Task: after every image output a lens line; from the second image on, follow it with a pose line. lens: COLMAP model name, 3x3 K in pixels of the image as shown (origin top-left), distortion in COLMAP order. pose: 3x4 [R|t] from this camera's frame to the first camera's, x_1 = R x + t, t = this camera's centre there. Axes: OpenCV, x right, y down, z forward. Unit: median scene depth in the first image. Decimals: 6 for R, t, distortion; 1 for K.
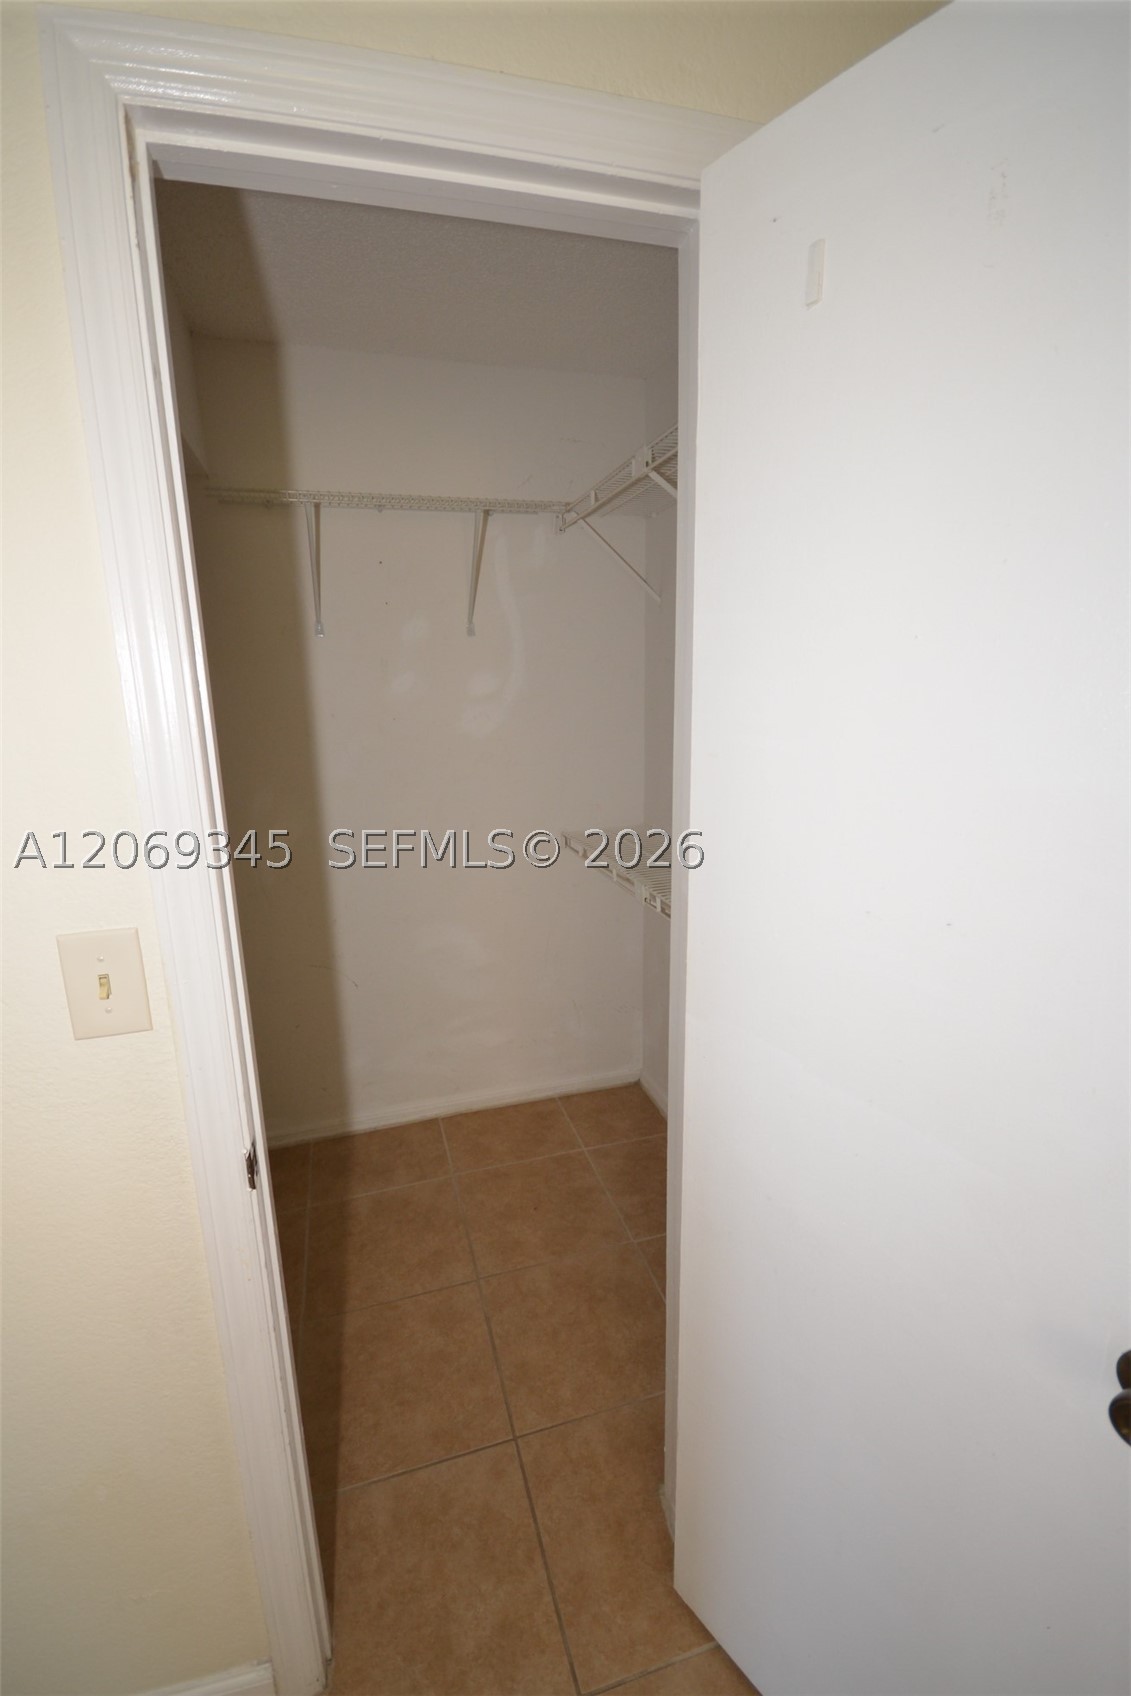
lens RADIAL K [[739.1, 0, 565.5], [0, 739.1, 848.0], [0, 0, 1]] dist [0.008585, -0.012000]
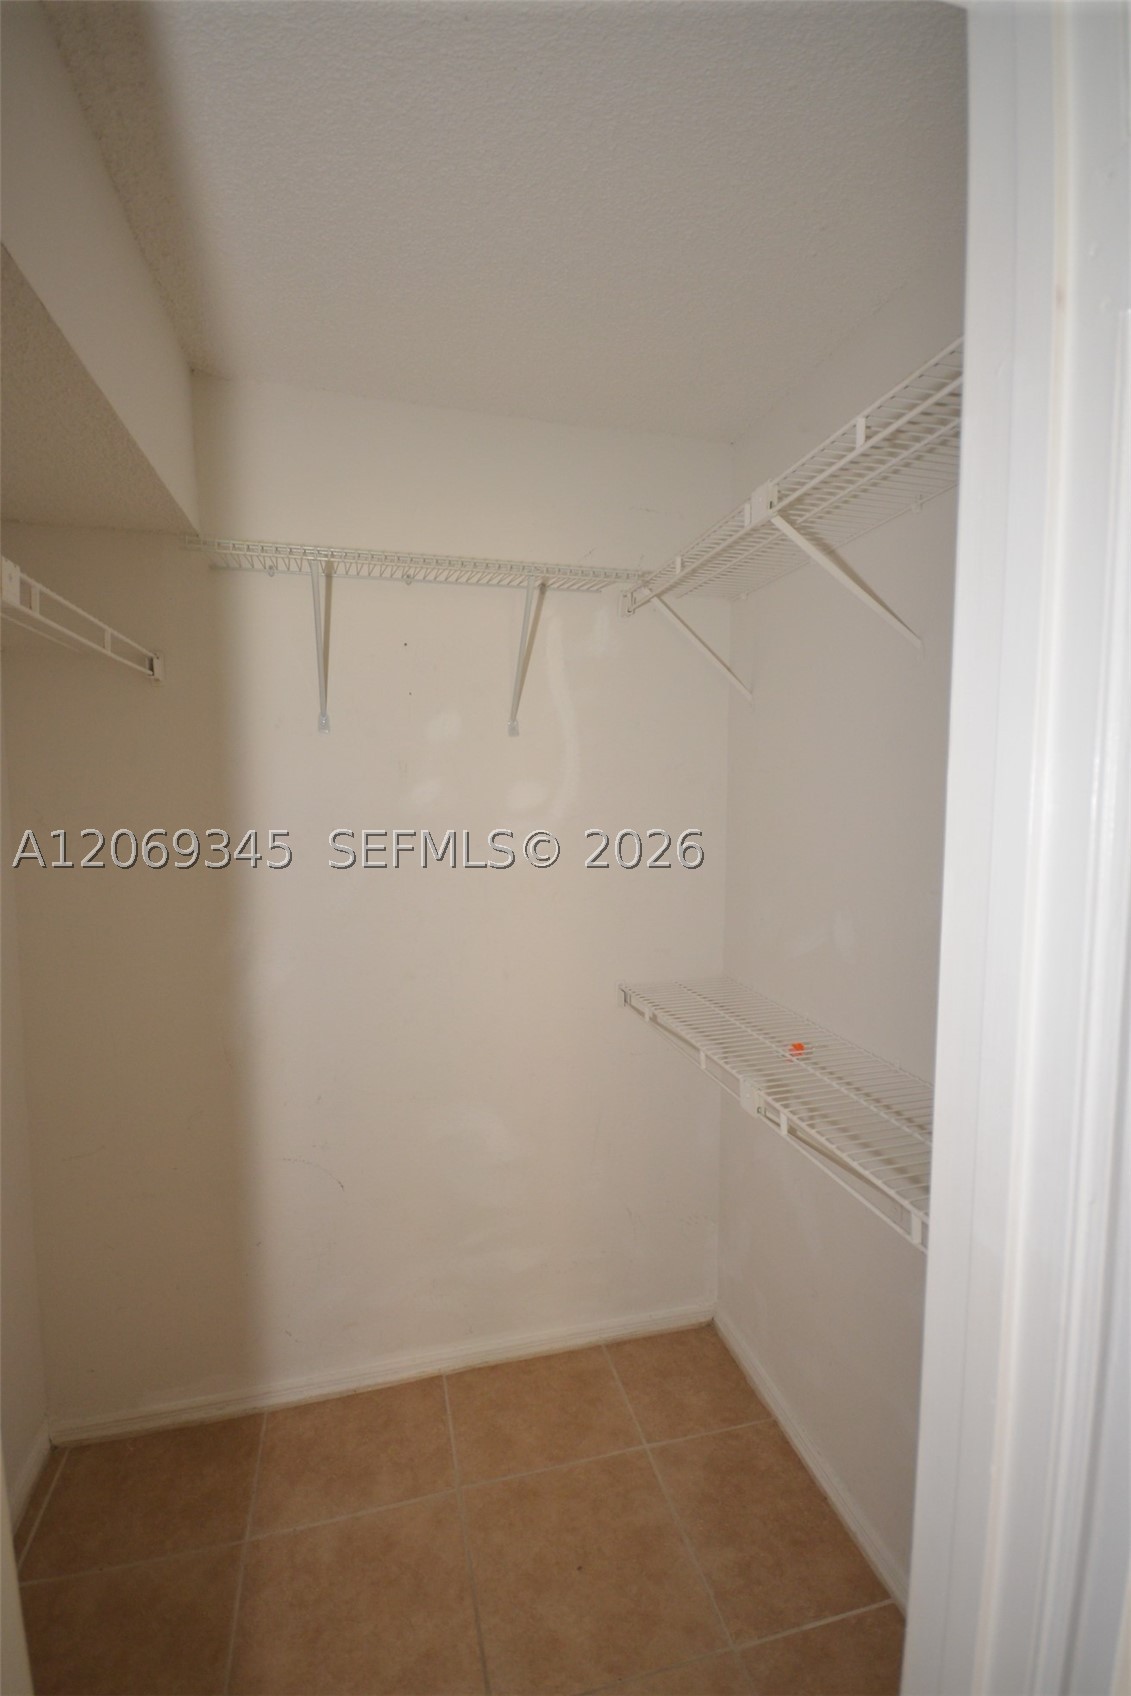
lens RADIAL K [[739.1, 0, 565.5], [0, 739.1, 848.0], [0, 0, 1]] dist [0.008585, -0.012000]
pose [[0.999246, 0.022441, -0.031683, -0.043973], [-0.026883, 0.988683, -0.147593, -0.051496], [0.028012, 0.148334, 0.988541, 0.232235]]
